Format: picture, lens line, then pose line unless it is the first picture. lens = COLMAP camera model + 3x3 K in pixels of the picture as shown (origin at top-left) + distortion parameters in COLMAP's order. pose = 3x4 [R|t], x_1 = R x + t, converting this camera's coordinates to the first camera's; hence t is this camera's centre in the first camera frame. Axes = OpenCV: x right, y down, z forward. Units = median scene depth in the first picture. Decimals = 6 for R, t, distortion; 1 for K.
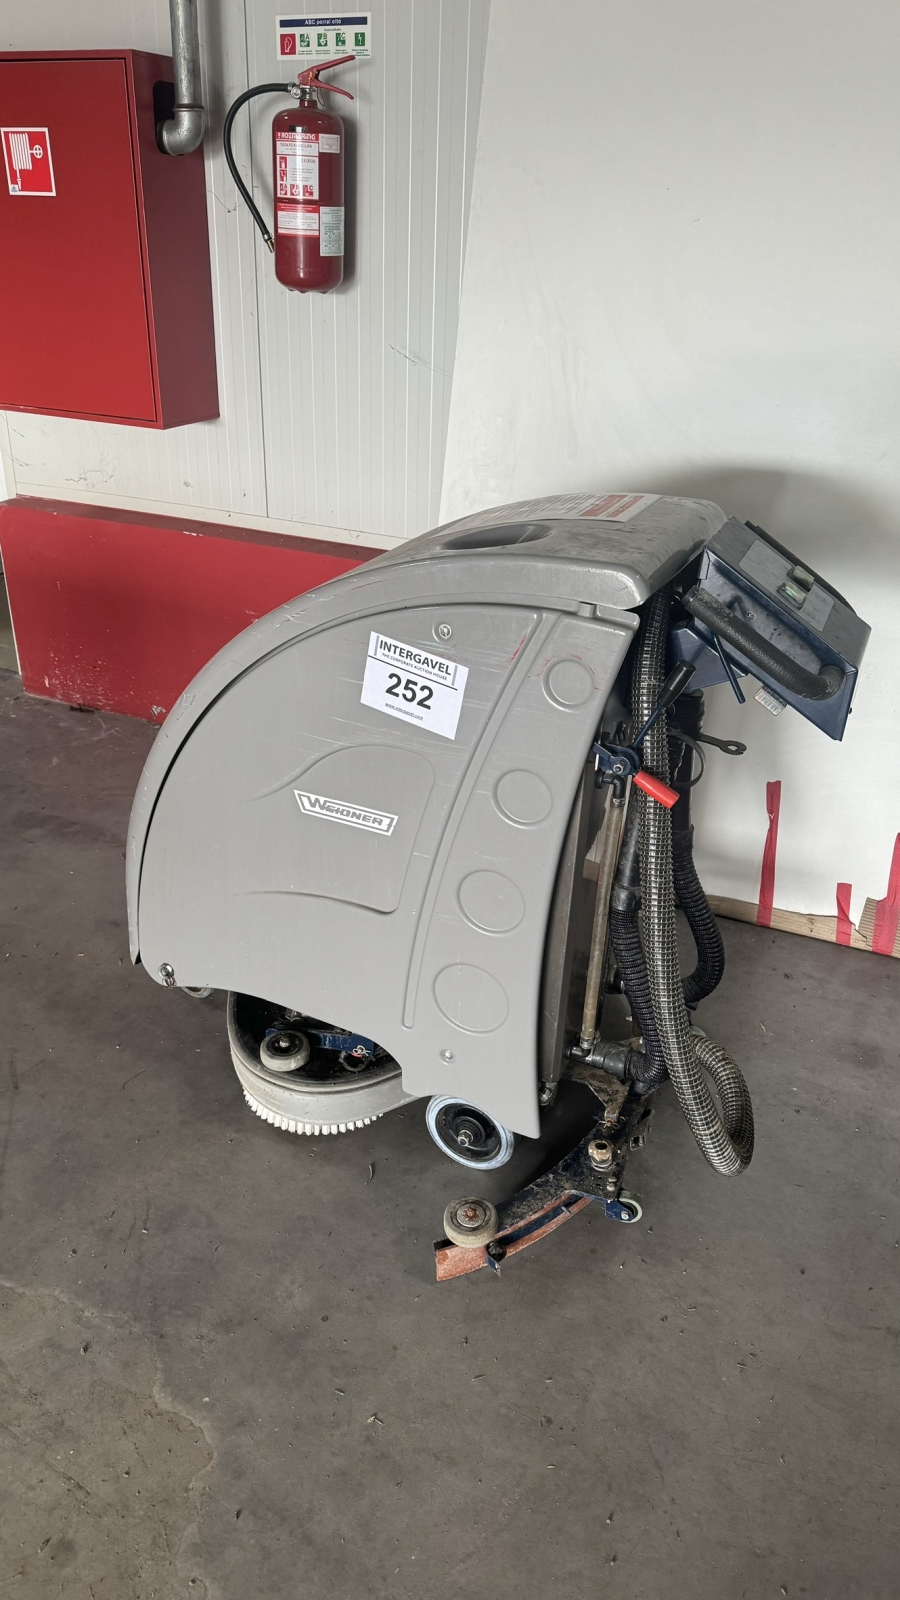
lens RADIAL K [[1158.1, 0, 436.9], [0, 1158.1, 795.6], [0, 0, 1]] dist [0.037792, -0.030956]
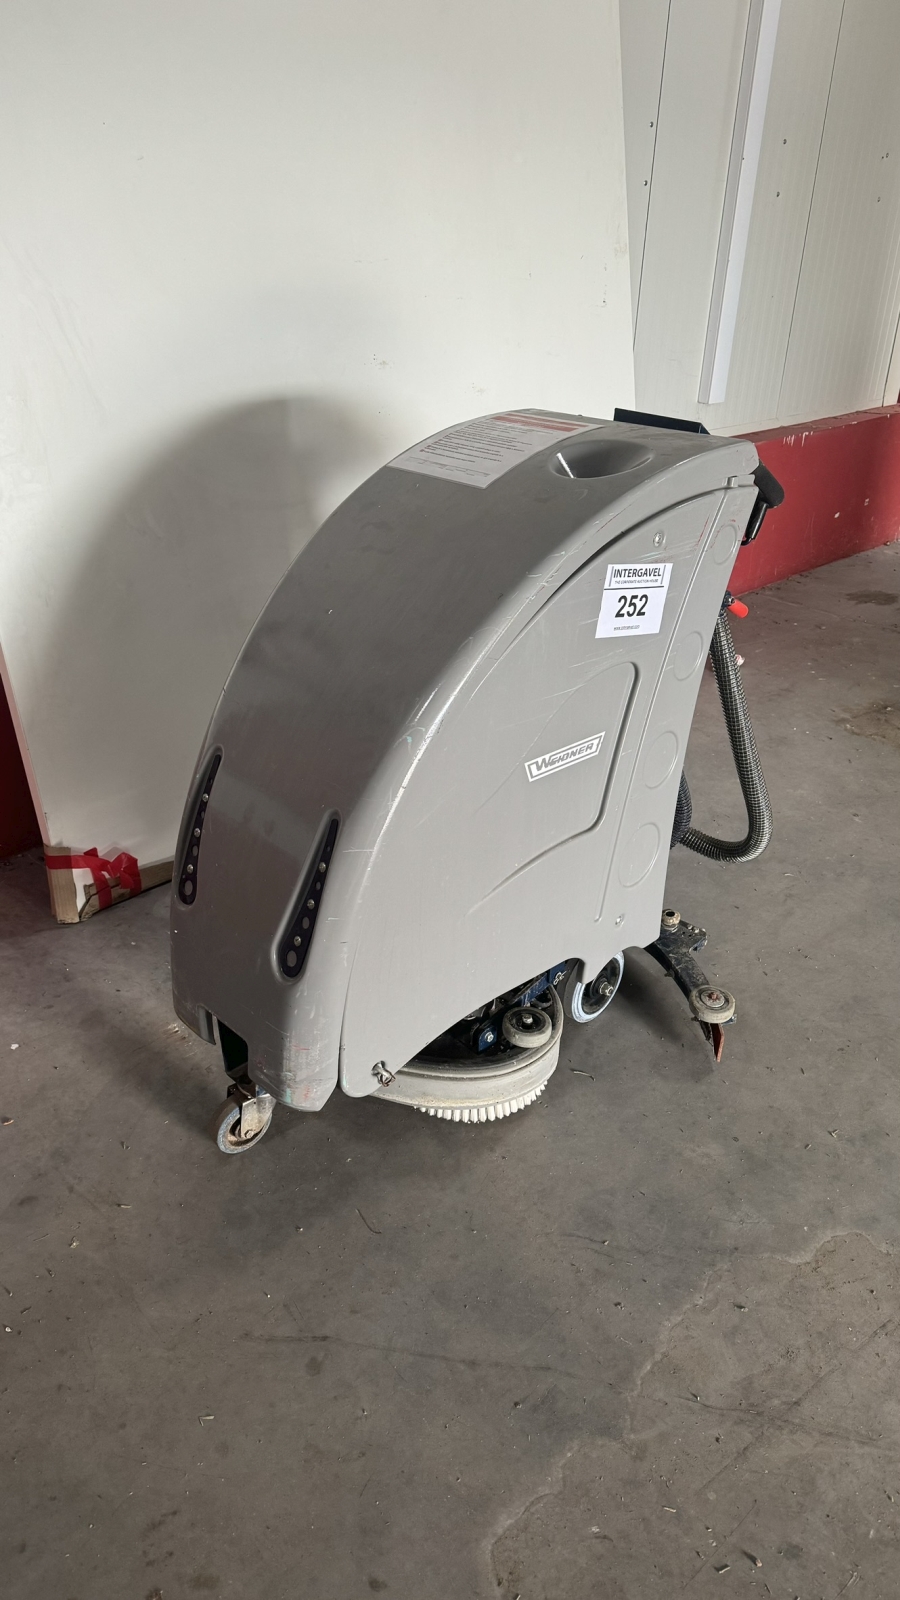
lens RADIAL K [[1158.1, 0, 447.1], [0, 1158.1, 805.9], [0, 0, 1]] dist [0.037792, -0.030956]
pose [[0.336607, -0.446606, 0.828999, -1.055107], [0.396410, 0.865769, 0.305456, -0.323902], [-0.854140, 0.225805, 0.468463, 0.655358]]
